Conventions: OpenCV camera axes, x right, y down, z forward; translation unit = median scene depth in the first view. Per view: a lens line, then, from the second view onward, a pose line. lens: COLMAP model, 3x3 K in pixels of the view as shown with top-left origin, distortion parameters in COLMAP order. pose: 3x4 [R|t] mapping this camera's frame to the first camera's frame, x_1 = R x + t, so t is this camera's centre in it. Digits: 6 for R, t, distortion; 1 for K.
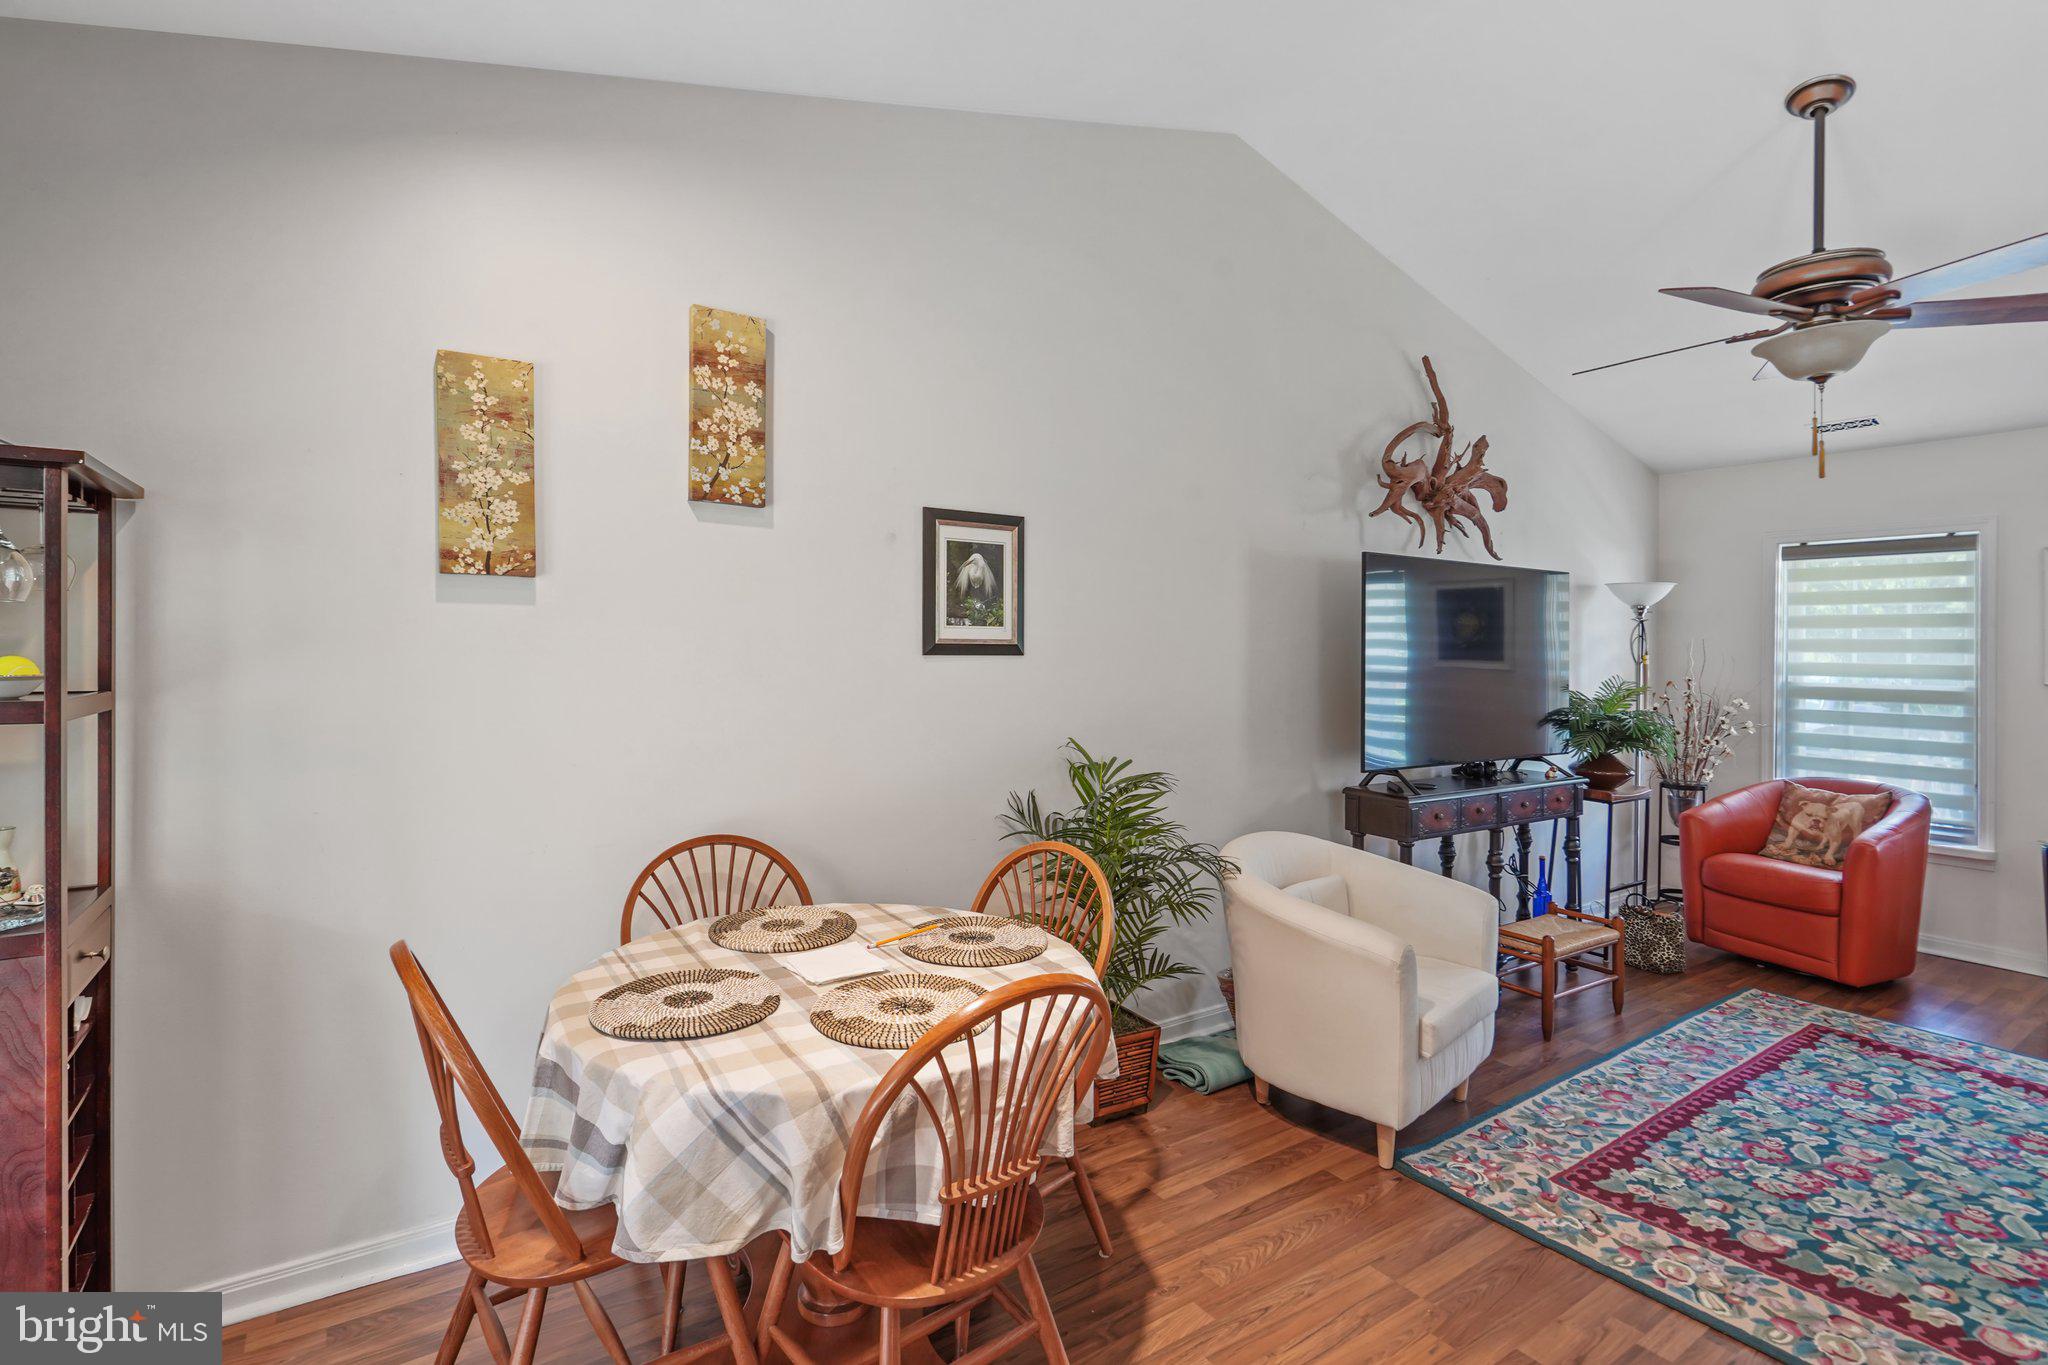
lens RADIAL K [[972.5, 0, 1018.5], [0, 972.5, 633.8], [0, 0, 1]] dist [0.001651, -0.000687]
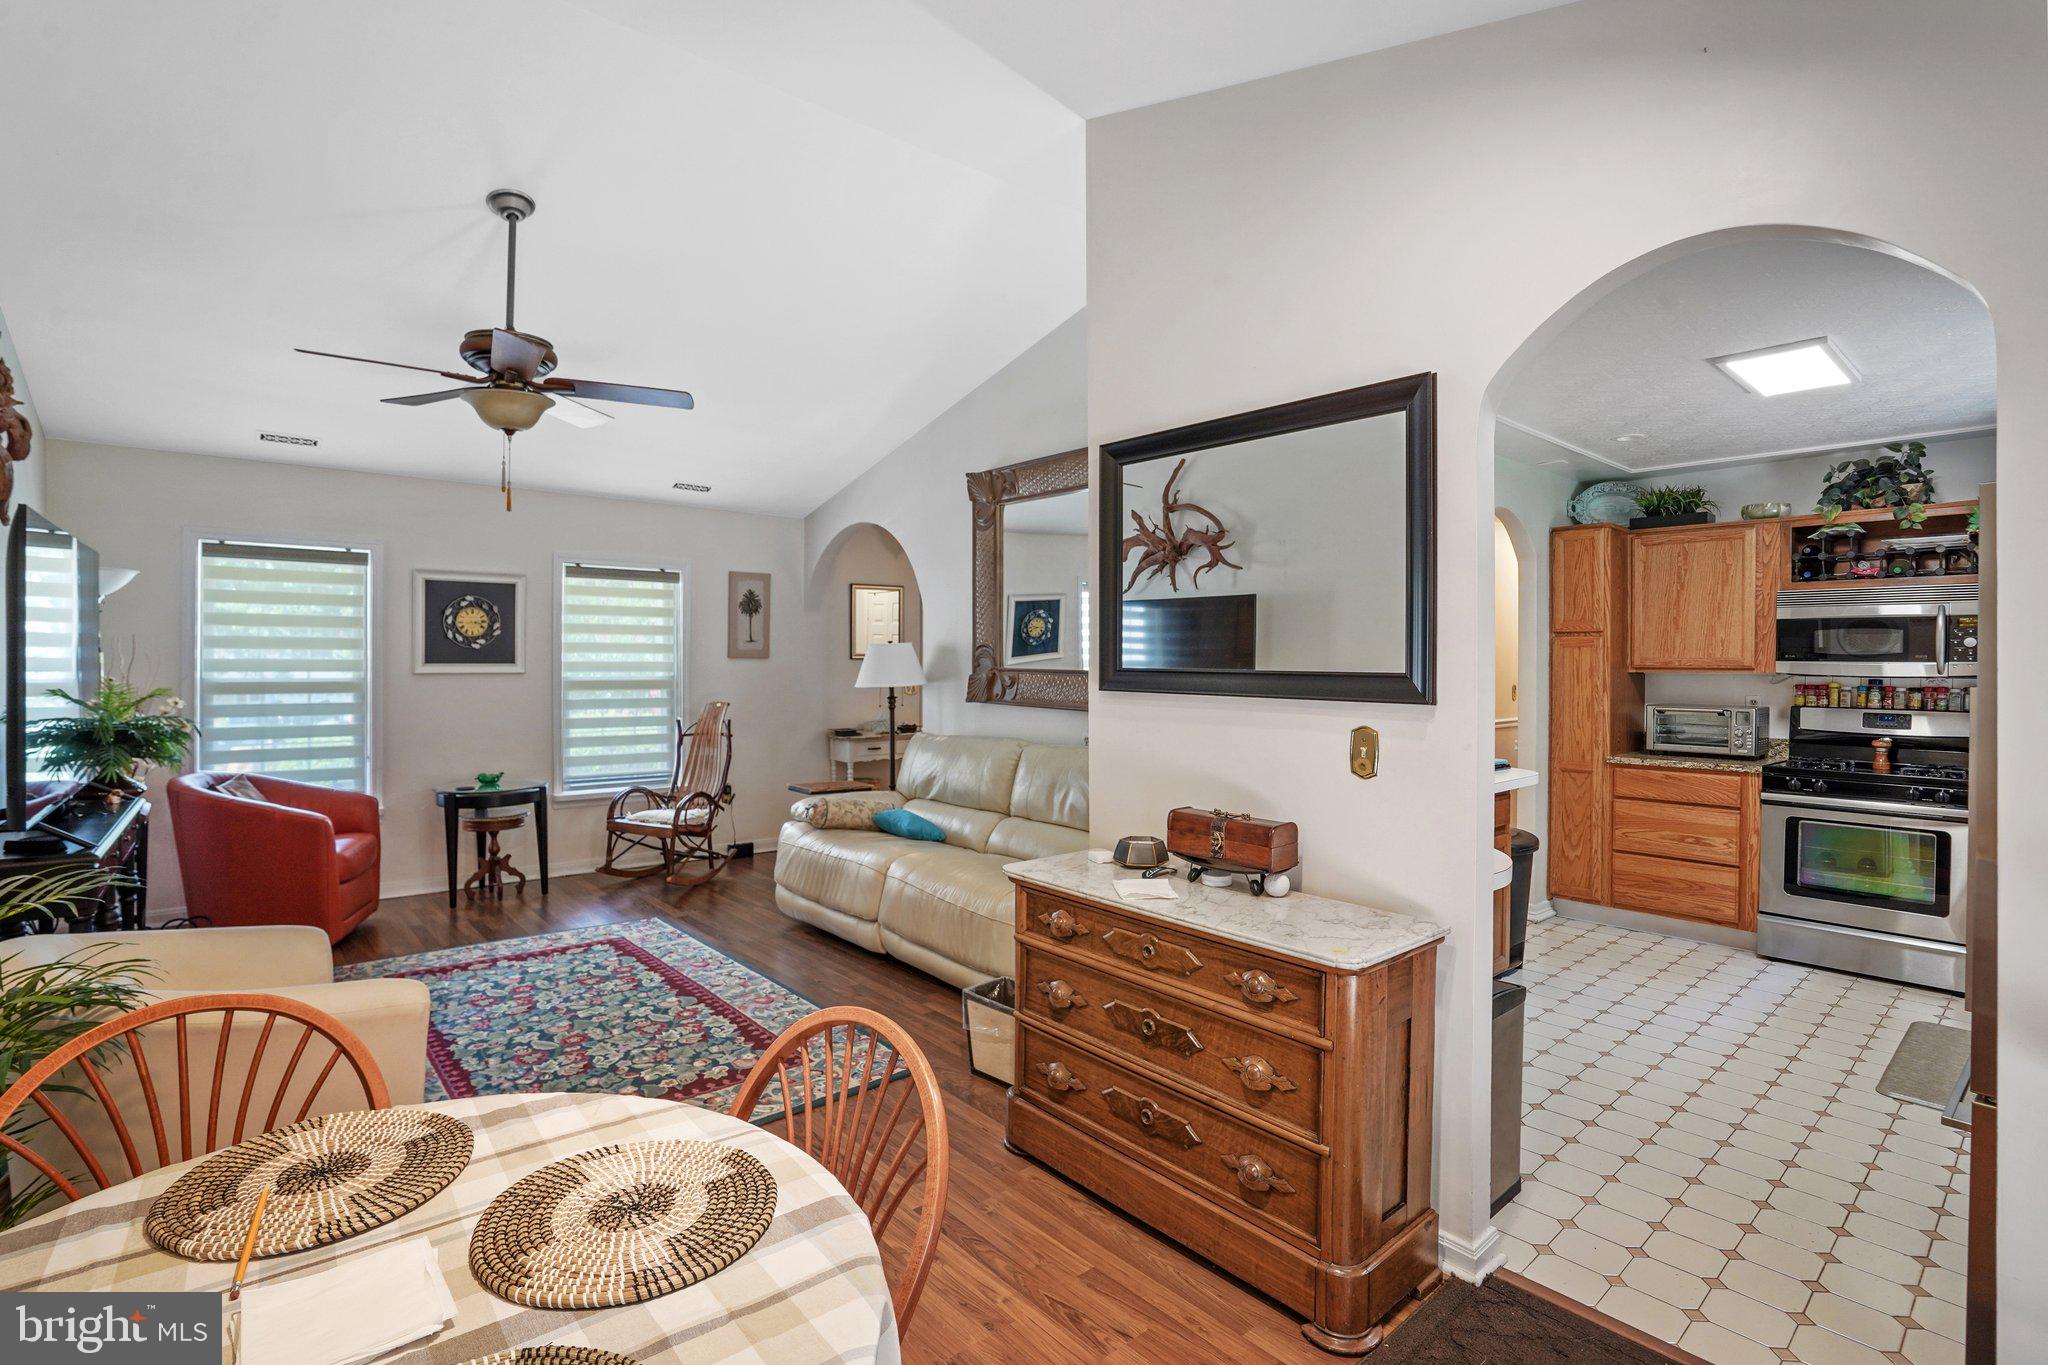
lens RADIAL K [[973.9, 0, 1009.8], [0, 973.9, 657.6], [0, 0, 1]] dist [-0.050074, 0.026977]
pose [[-0.092812, -0.011659, 0.995615, -0.444978], [-0.022214, 0.999707, 0.009636, 0.000023], [-0.995436, -0.021222, -0.093044, 0.466992]]
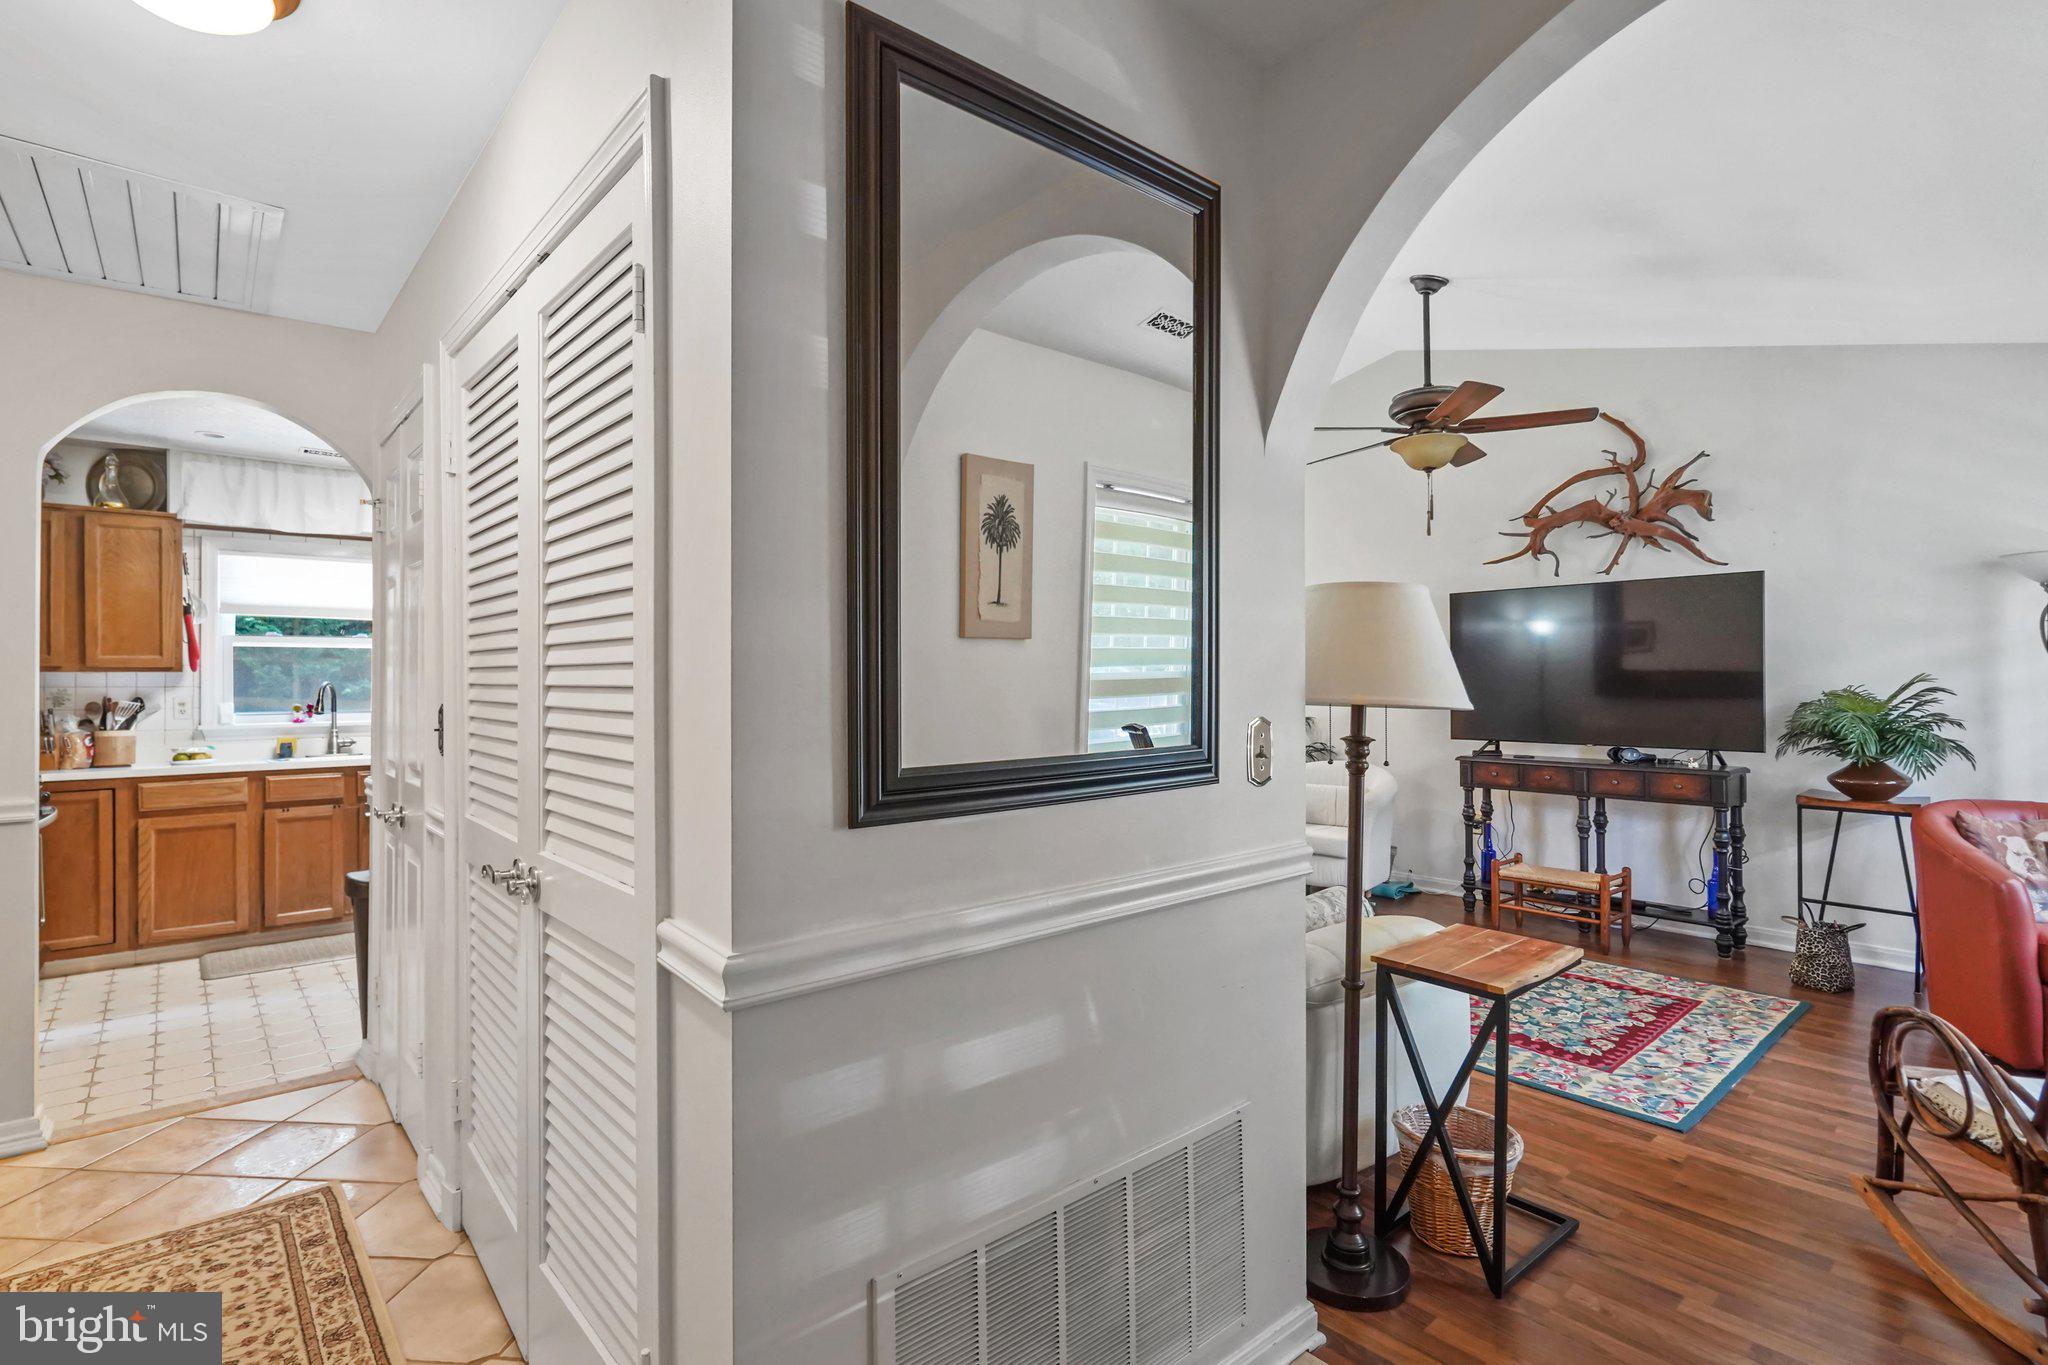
lens RADIAL K [[973.6, 0, 1016.0], [0, 973.6, 678.8], [0, 0, 1]] dist [0.001917, -0.000827]
pose [[0.107414, -0.013488, -0.994123, 2.177951], [0.021668, 0.999702, -0.011222, 0.062033], [0.993978, -0.020335, 0.107674, 0.201471]]
